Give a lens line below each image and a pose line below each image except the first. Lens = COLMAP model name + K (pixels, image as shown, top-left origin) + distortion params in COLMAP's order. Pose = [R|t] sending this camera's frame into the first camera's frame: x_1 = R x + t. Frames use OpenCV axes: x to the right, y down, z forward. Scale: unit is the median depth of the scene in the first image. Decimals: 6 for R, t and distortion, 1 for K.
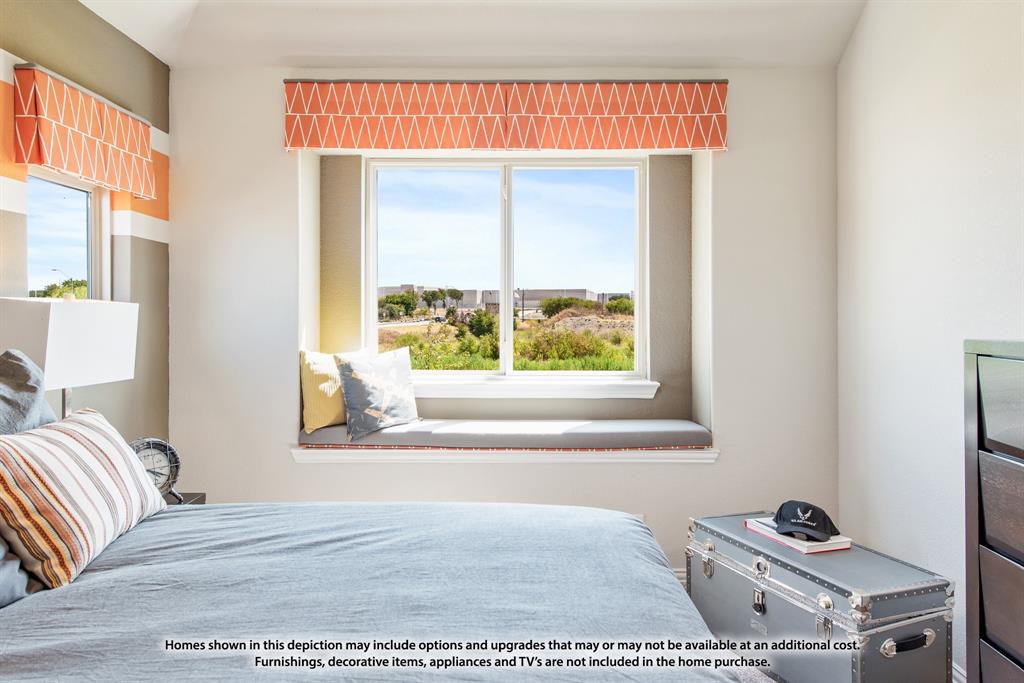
lens RADIAL K [[639.8, 0, 512.6], [0, 639.8, 310.4], [0, 0, 1]] dist [0.019257, -0.005091]
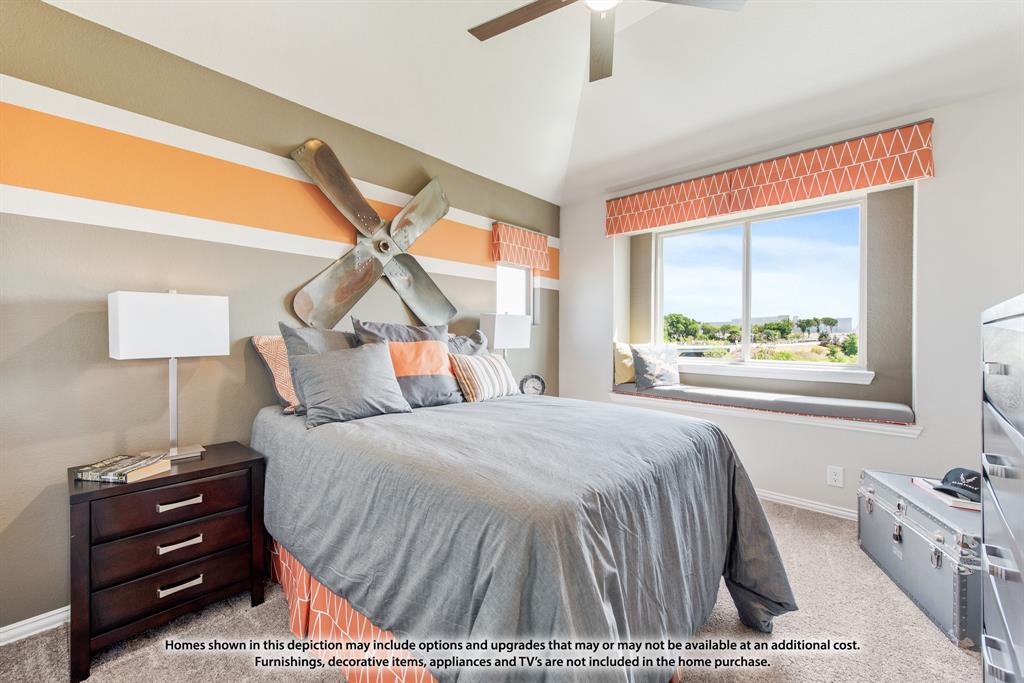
lens RADIAL K [[410.1, 0, 507.1], [0, 410.1, 341.0], [0, 0, 1]] dist [0.003261, -0.000651]
pose [[0.721714, 0.012861, -0.692072, 0.290243], [-0.002913, 0.999875, 0.015542, 0.044049], [0.692185, -0.009201, 0.721661, -0.097398]]
